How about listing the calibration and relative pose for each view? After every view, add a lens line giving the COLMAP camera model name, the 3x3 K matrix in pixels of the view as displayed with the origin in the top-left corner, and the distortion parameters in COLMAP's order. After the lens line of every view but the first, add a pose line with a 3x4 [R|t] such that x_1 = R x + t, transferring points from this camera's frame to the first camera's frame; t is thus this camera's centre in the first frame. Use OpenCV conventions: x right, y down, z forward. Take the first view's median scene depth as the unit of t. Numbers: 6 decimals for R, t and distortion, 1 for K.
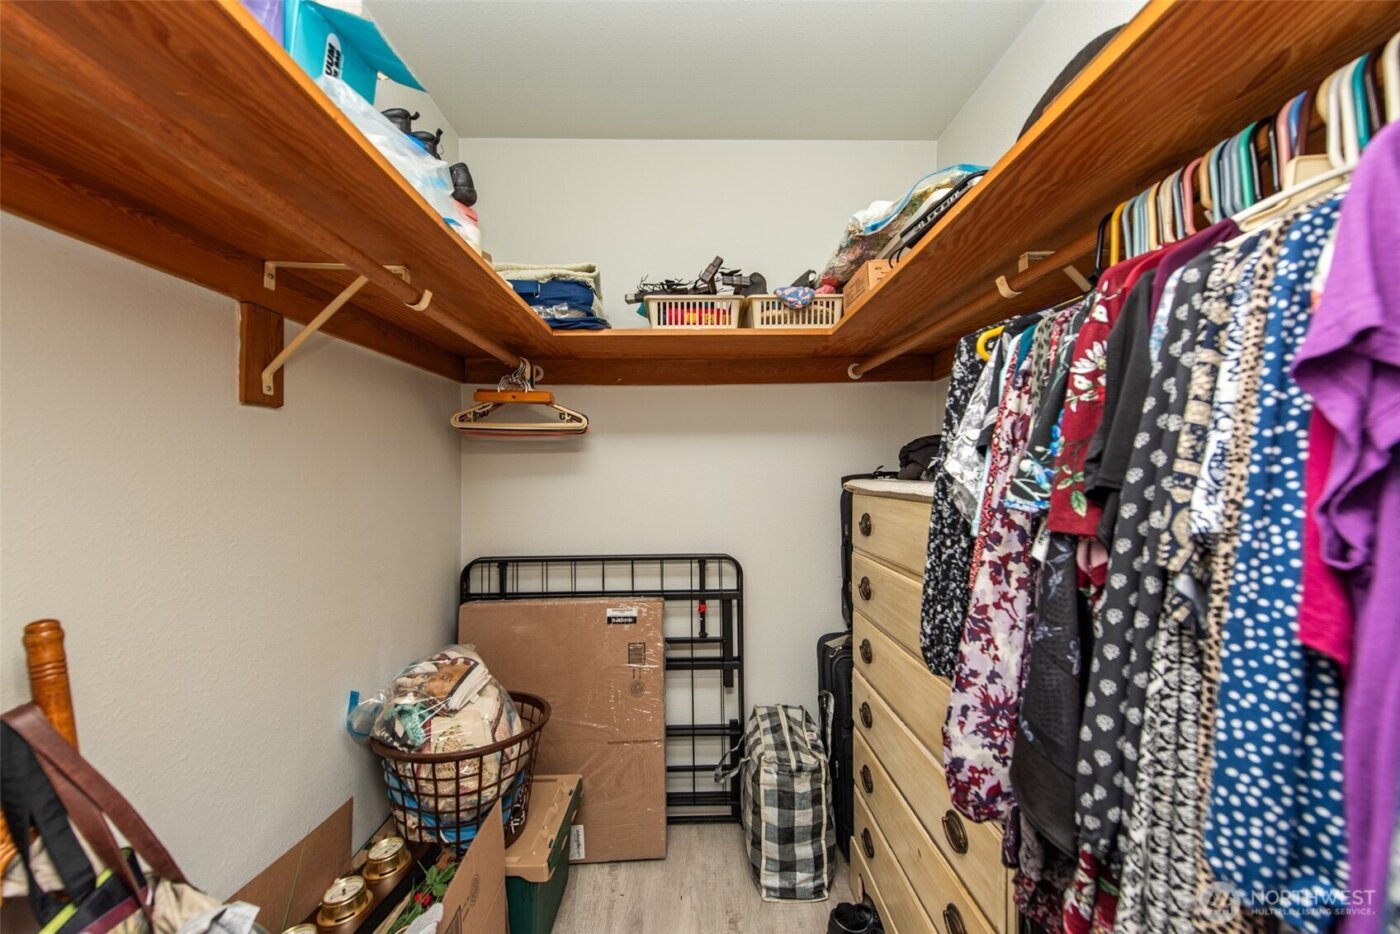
lens RADIAL K [[545.8, 0, 700.0], [0, 545.8, 467.0], [0, 0, 1]] dist [0.001362, 0.000179]
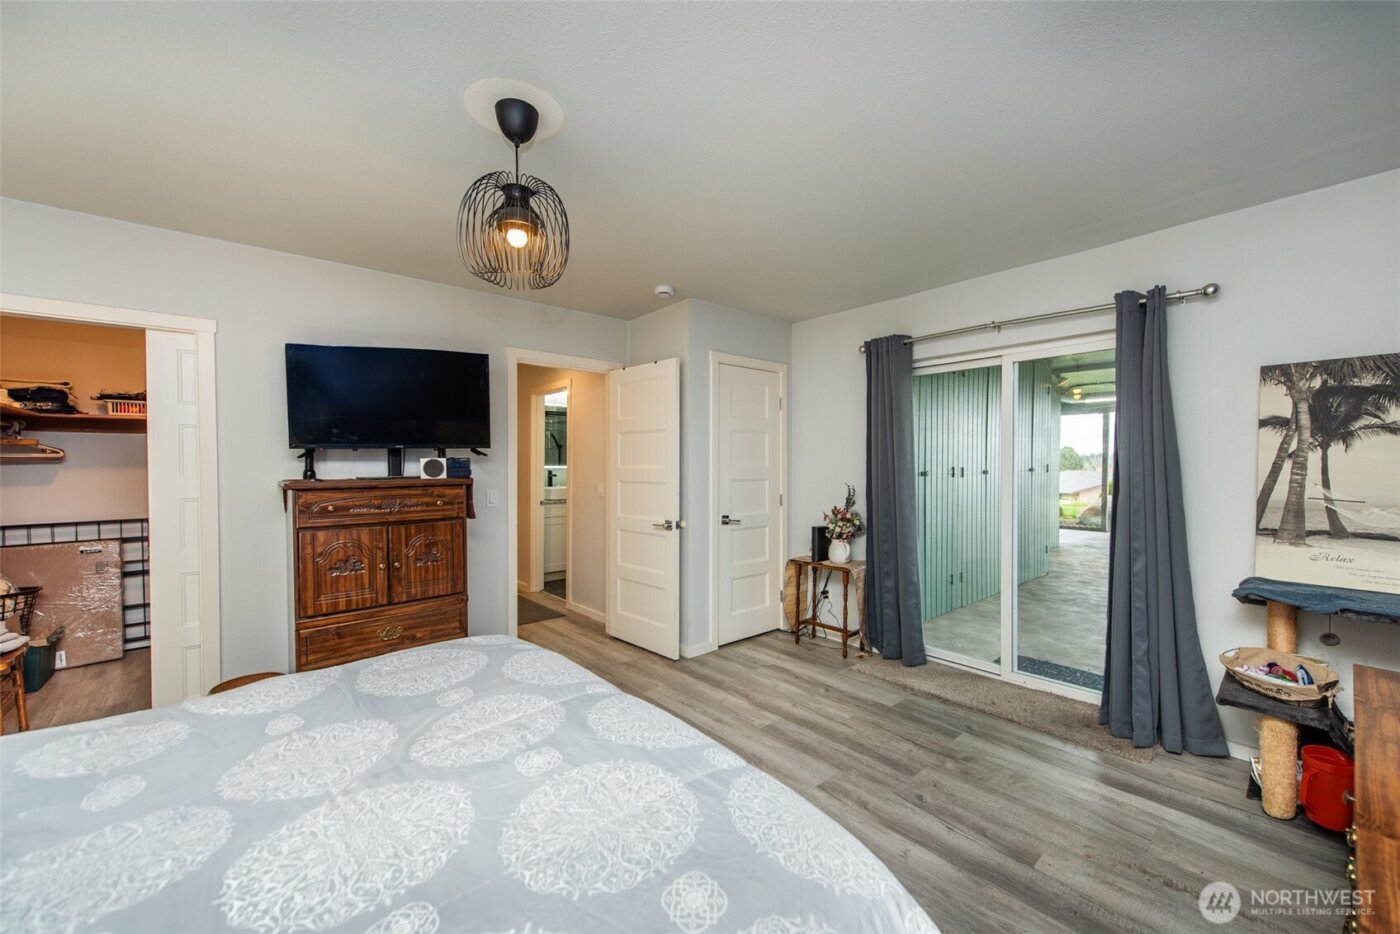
lens RADIAL K [[545.8, 0, 700.0], [0, 545.8, 467.0], [0, 0, 1]] dist [0.001362, 0.000179]
pose [[0.768561, -0.007934, 0.639728, 0.315629], [-0.005160, 0.999814, 0.018599, -0.087000], [-0.639756, -0.017596, 0.768376, -2.117625]]
